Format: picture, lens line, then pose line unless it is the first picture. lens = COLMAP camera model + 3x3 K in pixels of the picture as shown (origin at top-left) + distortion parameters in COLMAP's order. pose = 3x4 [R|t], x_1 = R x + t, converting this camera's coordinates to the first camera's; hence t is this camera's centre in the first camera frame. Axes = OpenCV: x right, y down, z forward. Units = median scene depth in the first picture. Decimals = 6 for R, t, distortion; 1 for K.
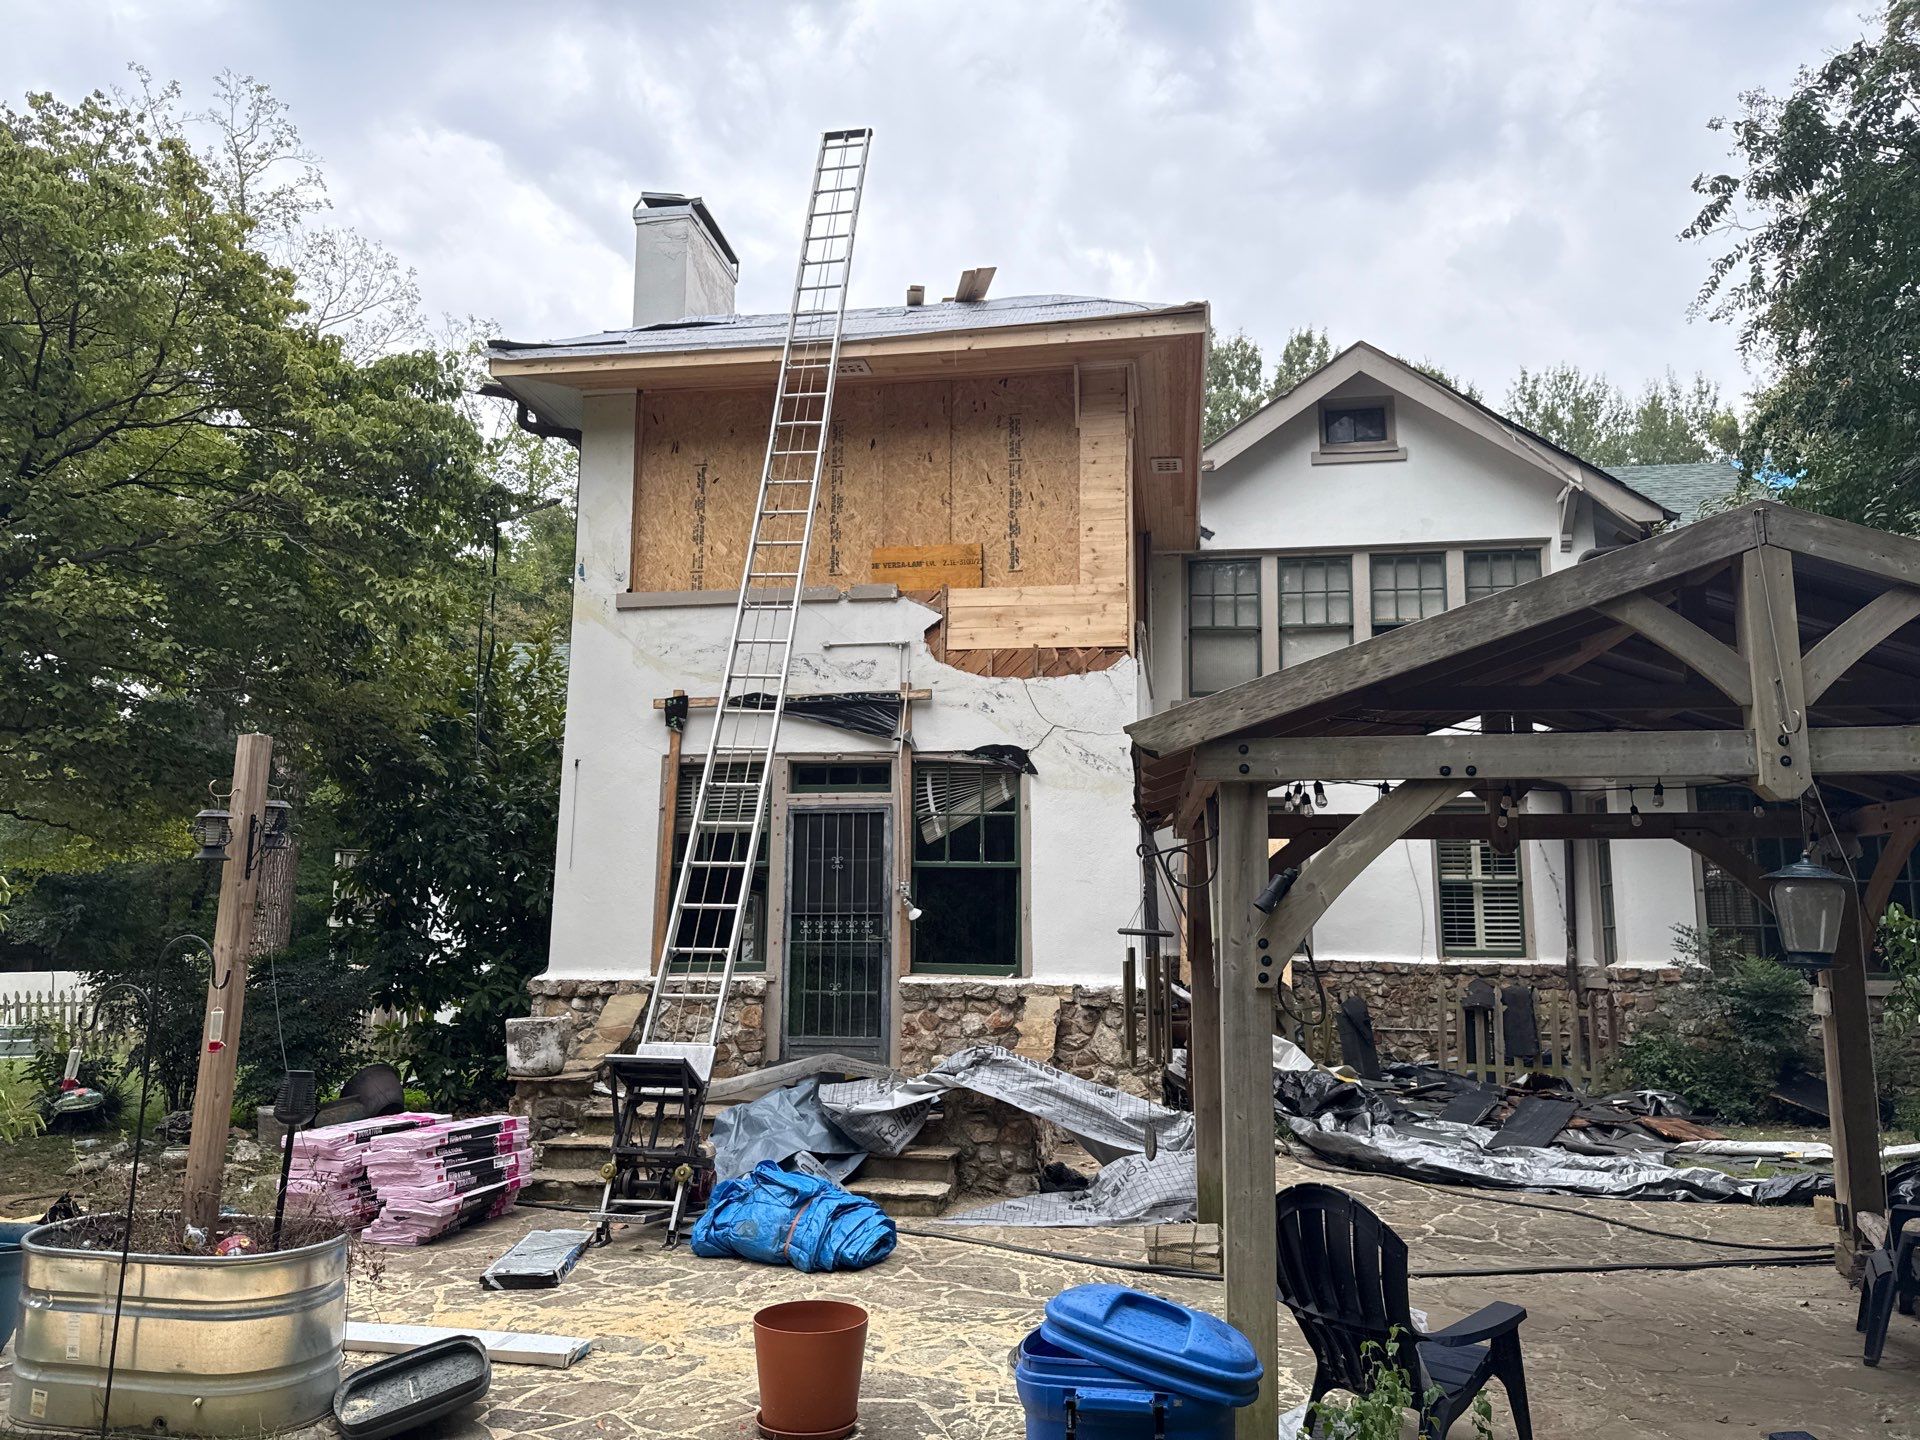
lens RADIAL K [[1363.2, 0, 947.8], [0, 1363.2, 709.4], [0, 0, 1]] dist [0.074729, -0.045251]
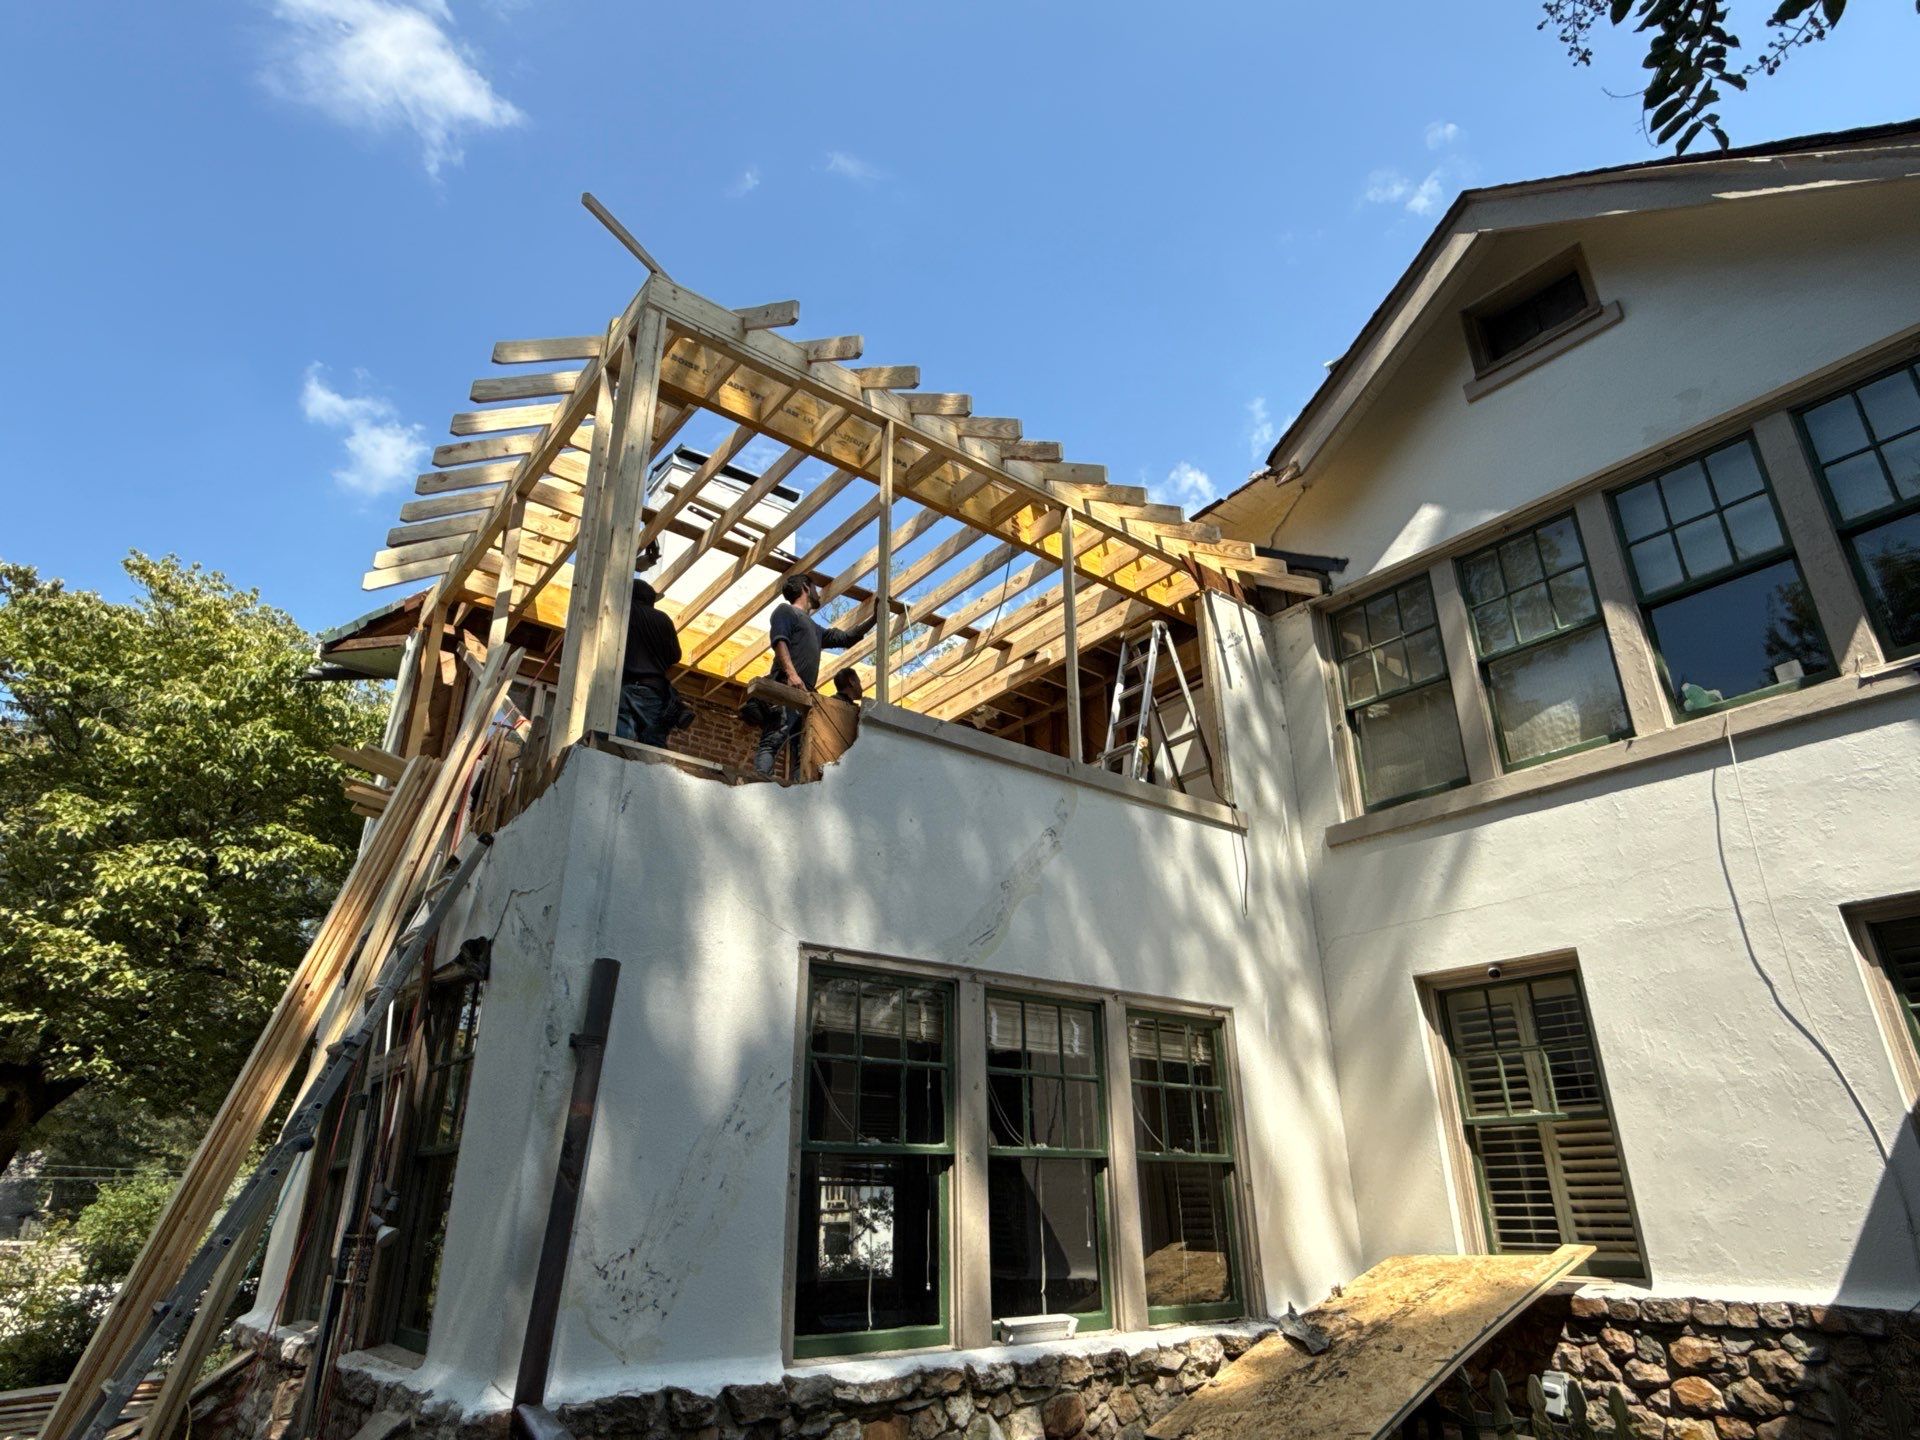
lens RADIAL K [[1108.8, 0, 953.6], [0, 1108.8, 705.7], [0, 0, 1]] dist [-0.000923, 0.001635]
pose [[0.739265, -0.290666, -0.607454, 0.522458], [0.128518, 0.946368, -0.296430, 0.100128], [0.661038, 0.141071, 0.736972, 0.734994]]
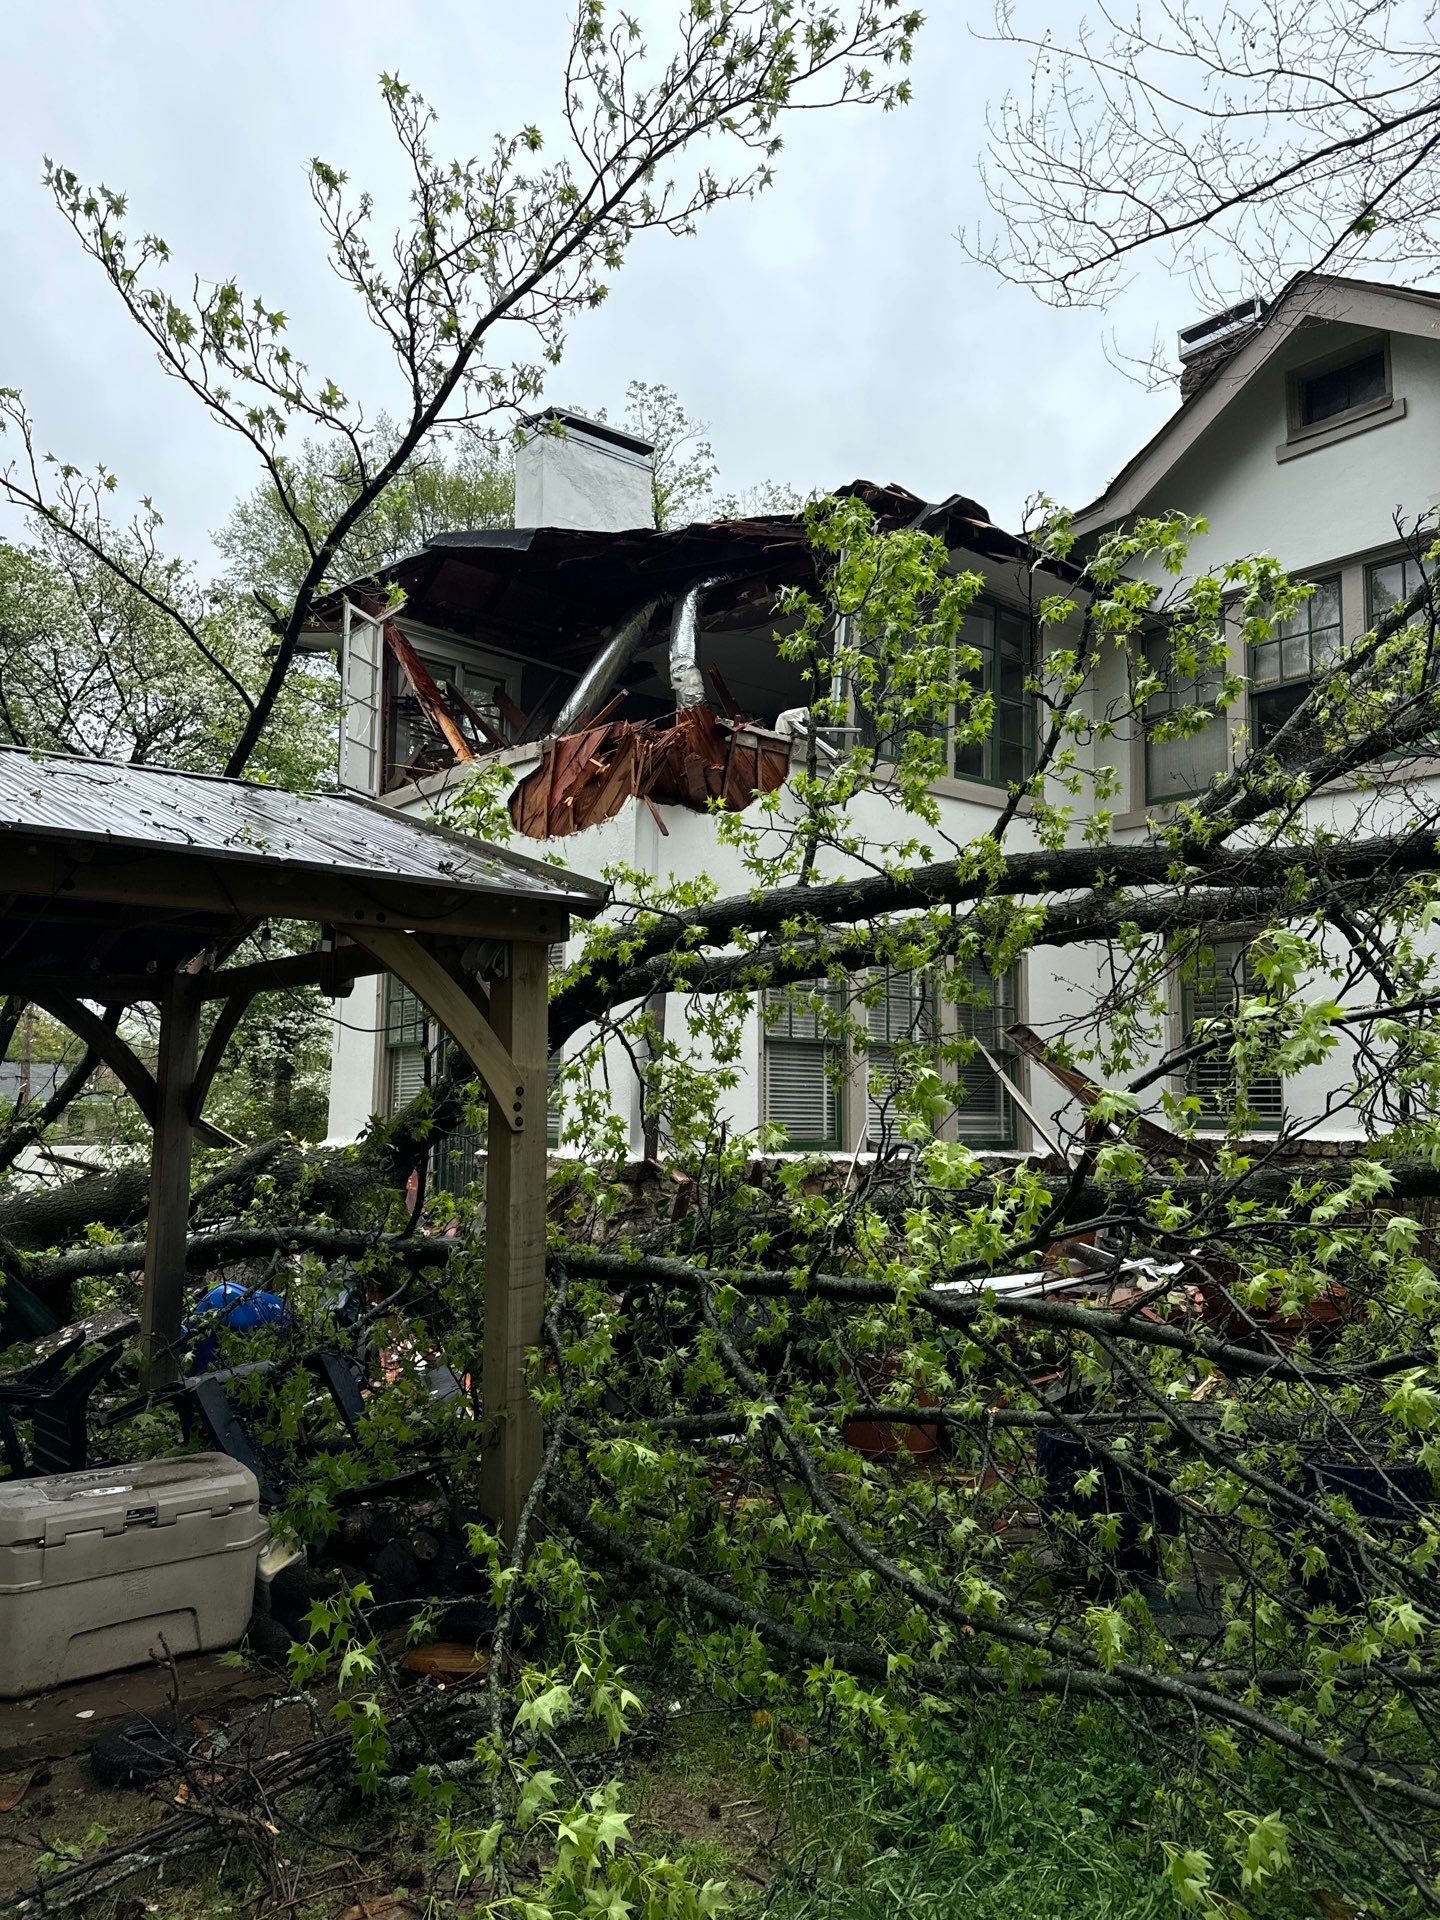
lens RADIAL K [[1363.2, 0, 714.3], [0, 1363.2, 970.2], [0, 0, 1]] dist [0.074729, -0.045251]
pose [[0.764127, -0.073137, -0.640907, 0.715709], [0.109167, 0.993883, 0.016737, 0.063454], [0.635762, -0.082755, 0.767436, 0.329644]]
